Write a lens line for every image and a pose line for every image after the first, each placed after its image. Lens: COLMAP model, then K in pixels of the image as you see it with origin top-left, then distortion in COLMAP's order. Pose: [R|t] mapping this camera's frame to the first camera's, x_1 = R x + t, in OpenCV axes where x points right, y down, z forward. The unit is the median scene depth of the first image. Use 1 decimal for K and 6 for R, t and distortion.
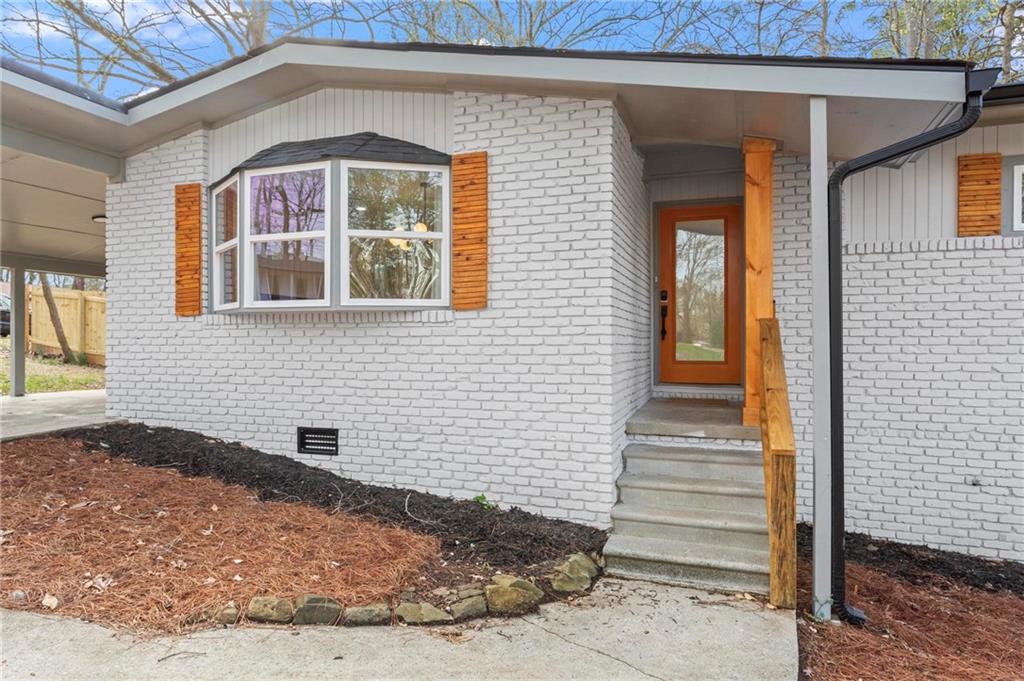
lens RADIAL K [[620.6, 0, 511.3], [0, 620.6, 340.7], [0, 0, 1]] dist [0.003384, 0.000211]
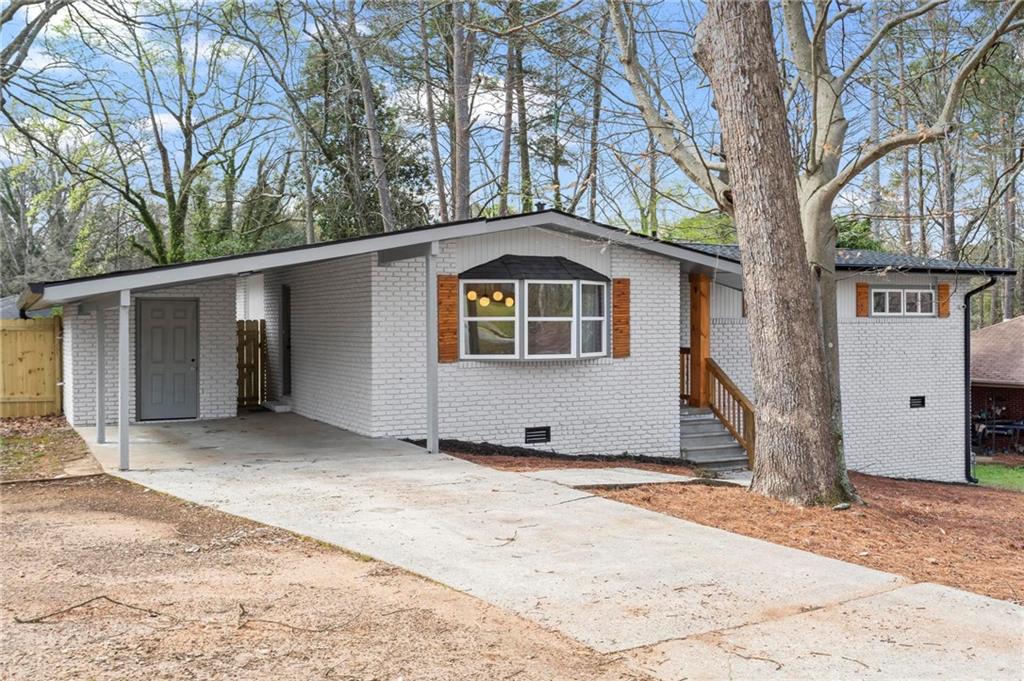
lens RADIAL K [[1041.2, 0, 512.3], [0, 1041.2, 339.3], [0, 0, 1]] dist [-0.004891, 0.000000]
pose [[0.690487, -0.010303, 0.723272, -2.608456], [0.016439, 0.999864, -0.001450, -0.105545], [-0.723158, 0.012891, 0.690562, -0.997768]]
